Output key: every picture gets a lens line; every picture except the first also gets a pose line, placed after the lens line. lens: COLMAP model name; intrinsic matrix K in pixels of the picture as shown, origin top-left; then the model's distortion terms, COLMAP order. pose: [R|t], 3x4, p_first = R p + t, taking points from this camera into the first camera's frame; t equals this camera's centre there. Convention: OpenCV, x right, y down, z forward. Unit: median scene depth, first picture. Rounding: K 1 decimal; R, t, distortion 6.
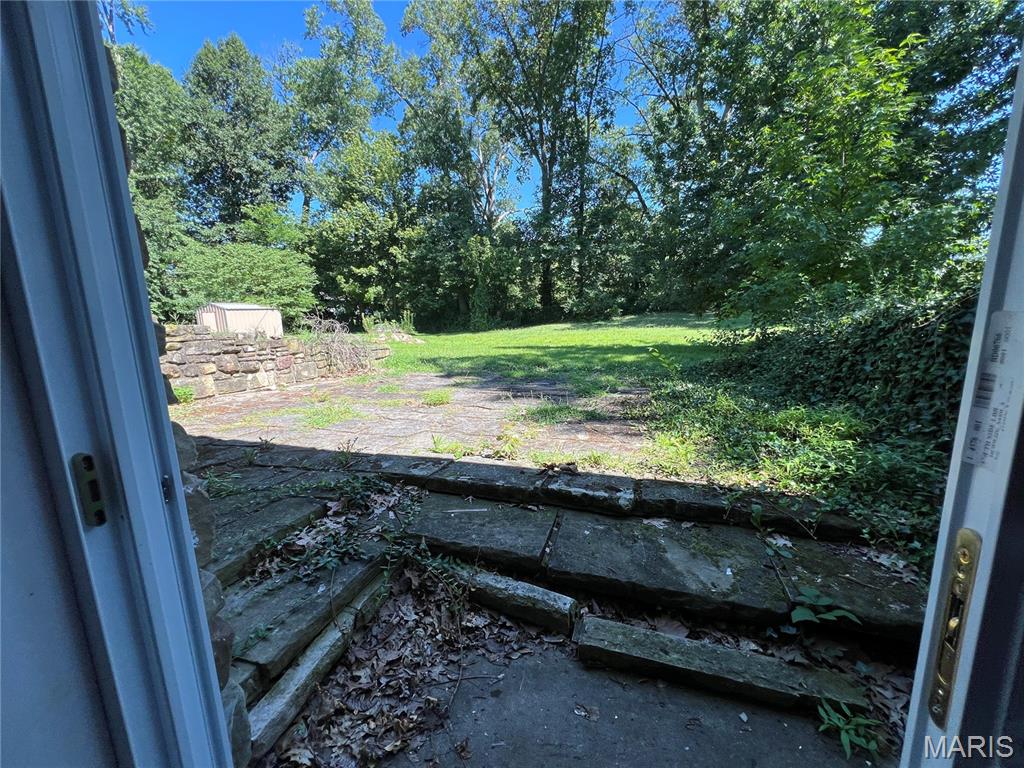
lens RADIAL K [[411.0, 0, 515.6], [0, 411.0, 384.0], [0, 0, 1]] dist [-0.001026, 0.000170]
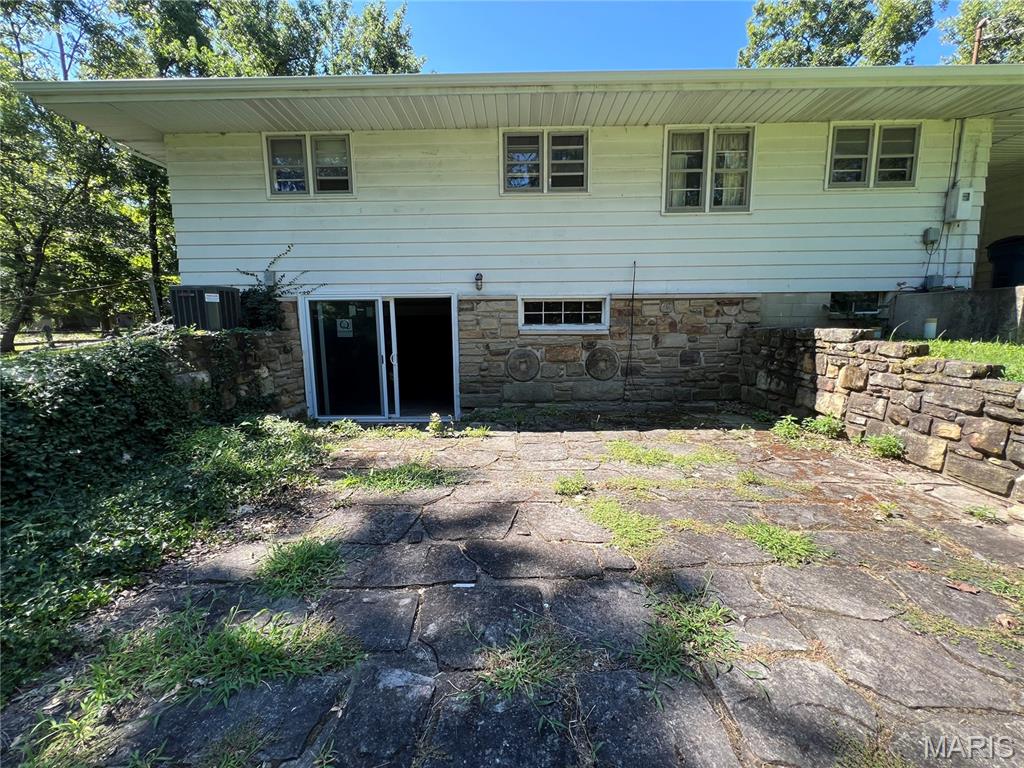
lens RADIAL K [[411.0, 0, 513.4], [0, 411.0, 387.4], [0, 0, 1]] dist [-0.001026, 0.000170]
pose [[-0.957239, 0.075408, -0.279299, 0.012539], [-0.016262, 0.949880, 0.312192, -0.050208], [0.288842, 0.303384, -0.908035, 0.236575]]
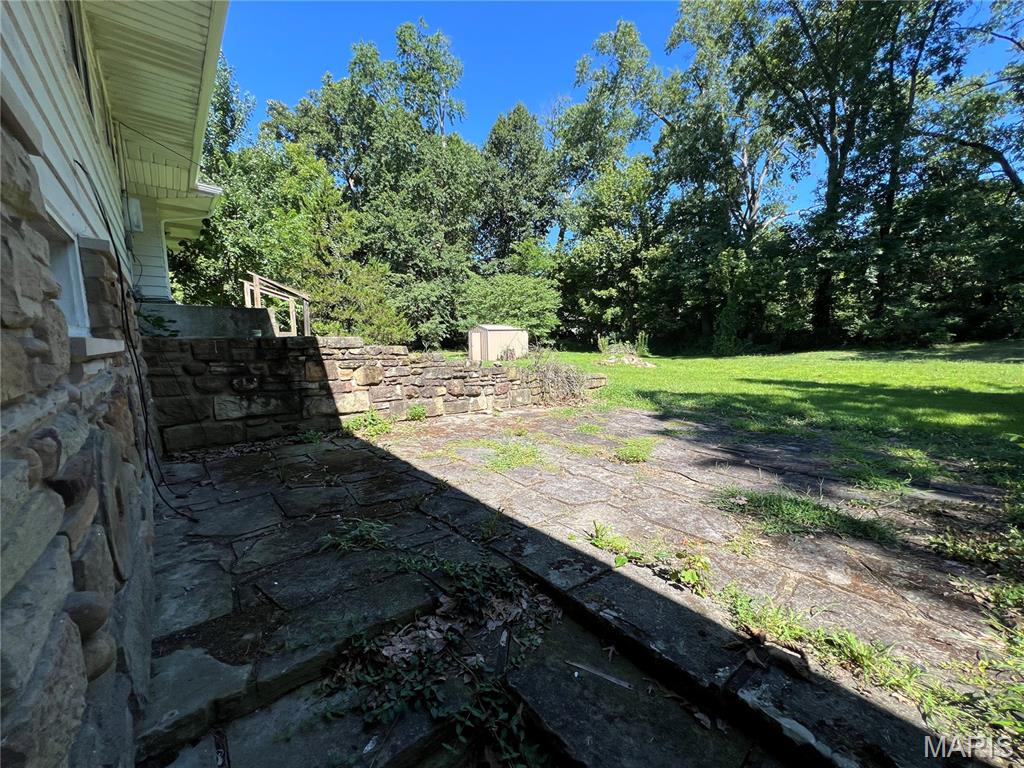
lens RADIAL K [[411.0, 0, 512.8], [0, 411.0, 385.8], [0, 0, 1]] dist [-0.001026, 0.000170]
pose [[0.842662, 0.080648, -0.532369, 0.006255], [-0.101701, 0.994762, -0.010282, -0.010669], [0.528752, 0.062807, 0.846450, 0.022568]]
